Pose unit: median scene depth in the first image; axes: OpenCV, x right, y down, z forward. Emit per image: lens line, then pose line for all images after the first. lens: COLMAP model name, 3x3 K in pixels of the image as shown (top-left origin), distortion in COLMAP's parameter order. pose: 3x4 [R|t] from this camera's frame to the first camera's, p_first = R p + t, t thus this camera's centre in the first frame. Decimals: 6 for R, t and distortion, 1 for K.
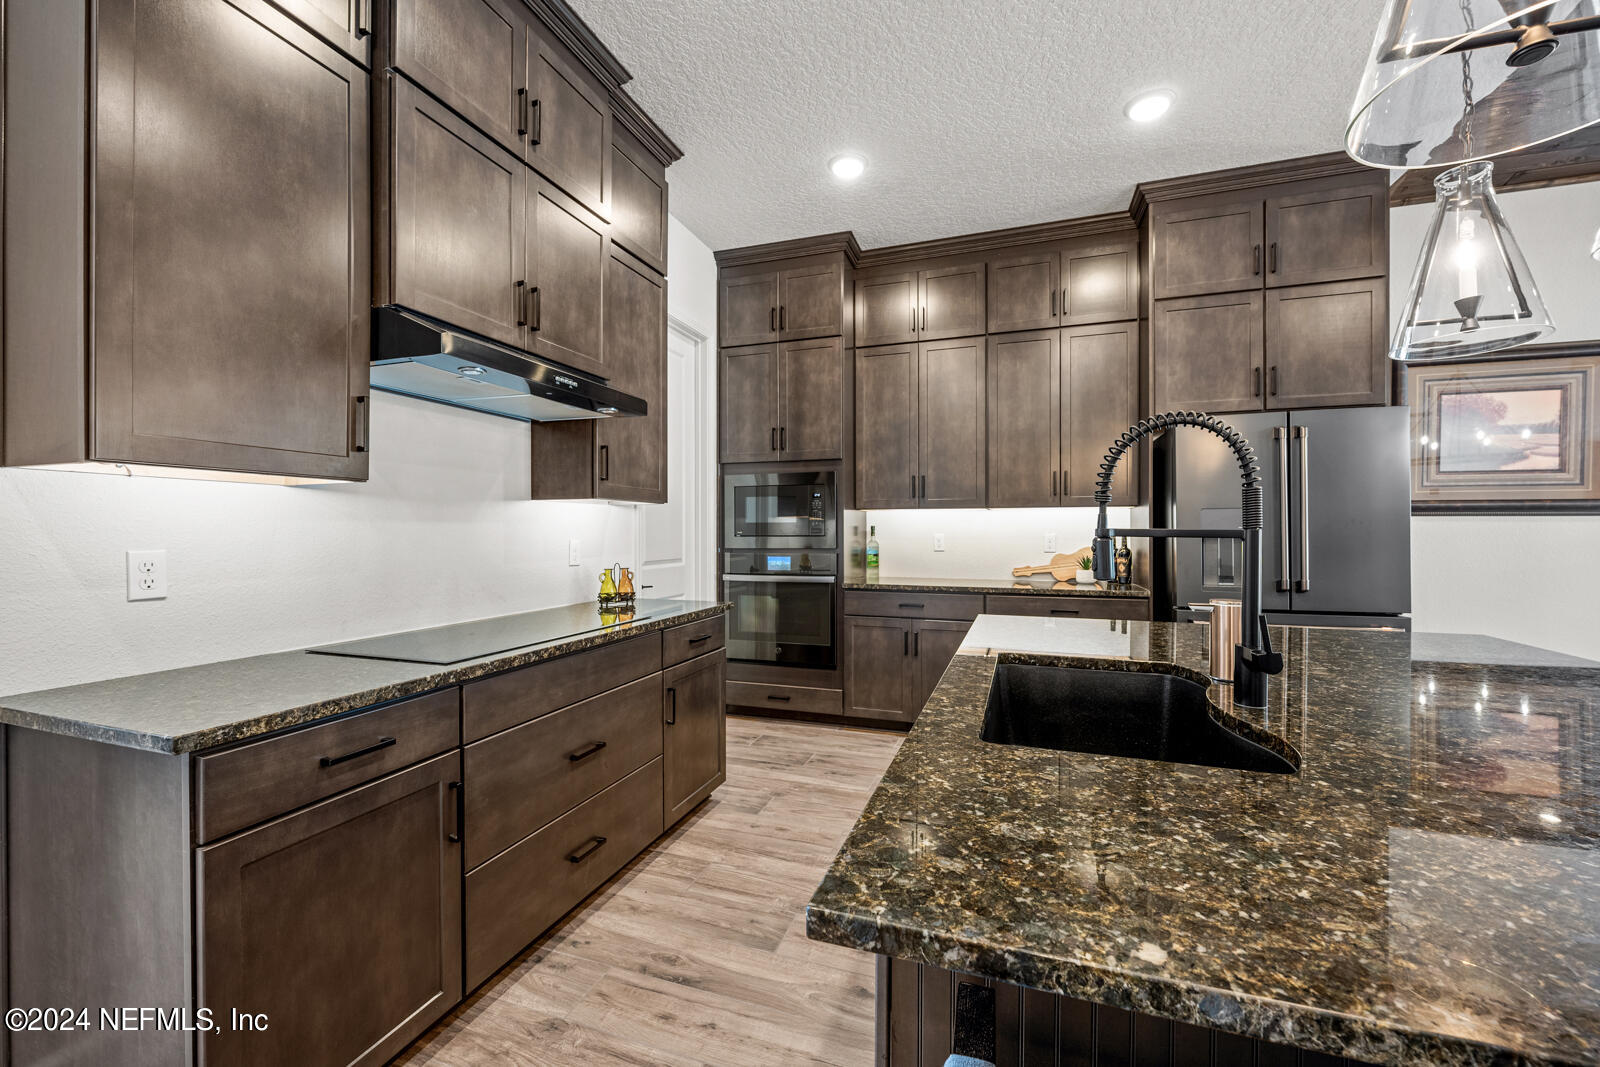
lens RADIAL K [[649.4, 0, 796.0], [0, 649.4, 533.5], [0, 0, 1]] dist [-0.001449, -0.000009]
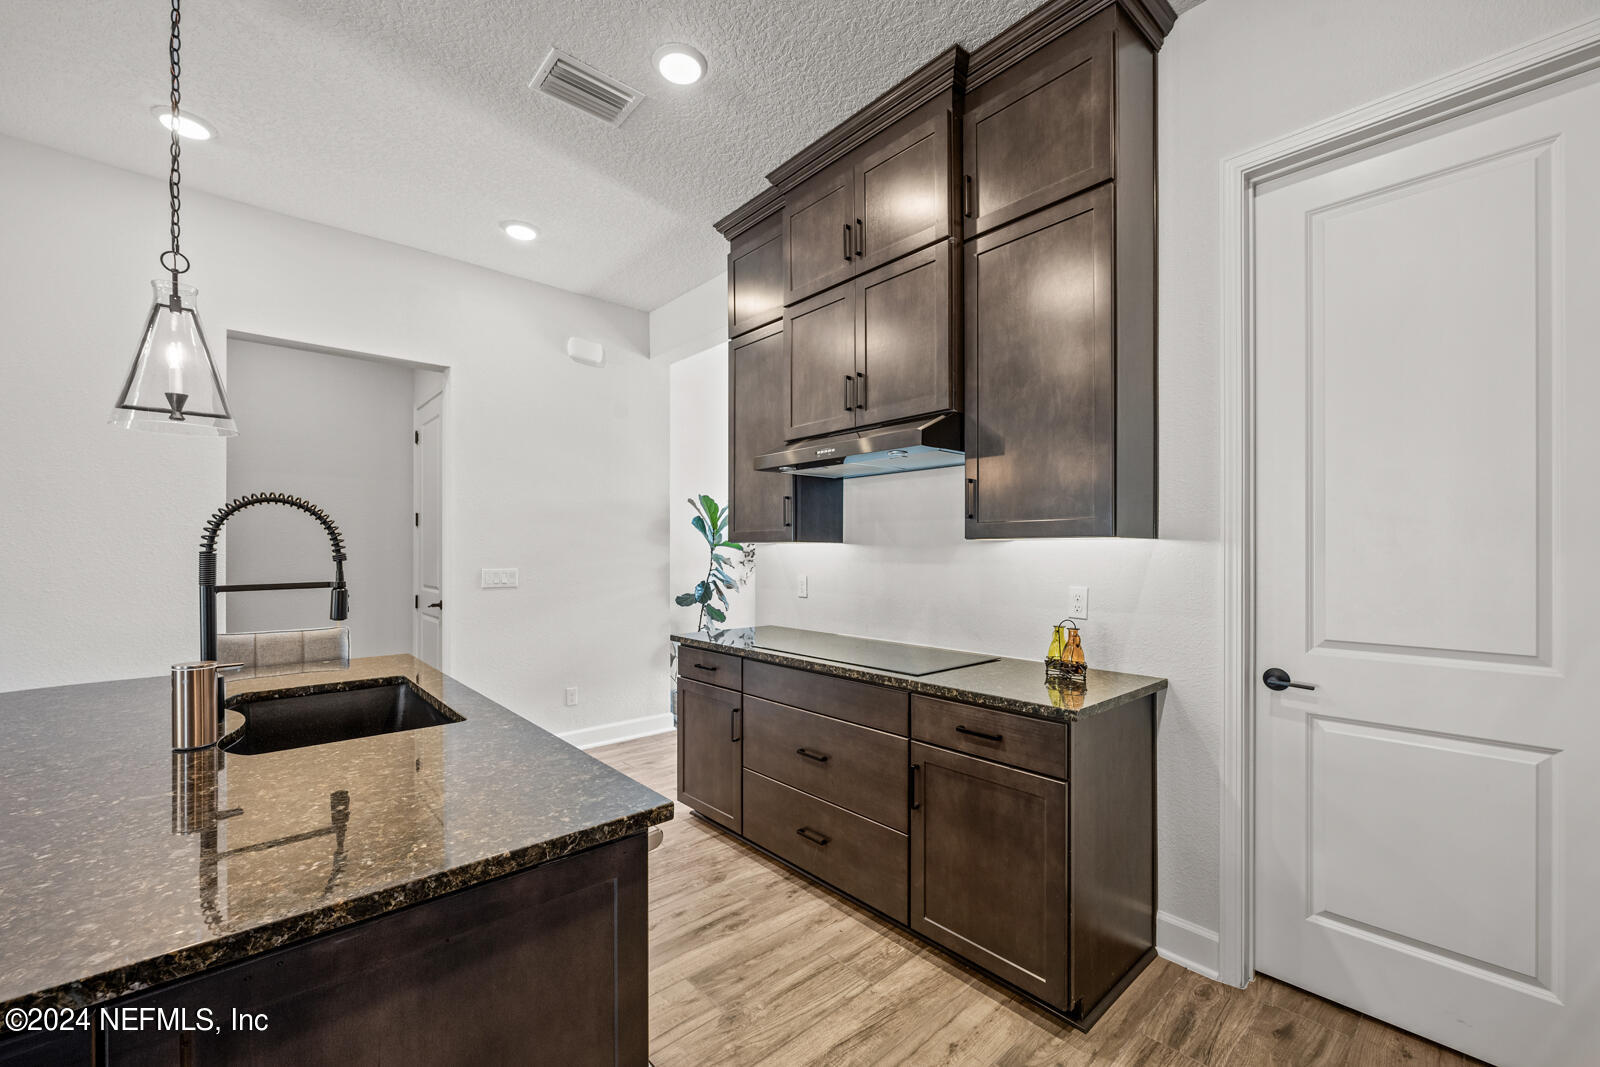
lens RADIAL K [[649.4, 0, 796.7], [0, 649.4, 546.0], [0, 0, 1]] dist [-0.001449, -0.000009]
pose [[-0.489257, -0.004754, -0.872127, 0.704413], [0.000848, 0.999982, -0.005926, -0.045600], [0.872139, -0.003639, -0.489244, 1.465205]]
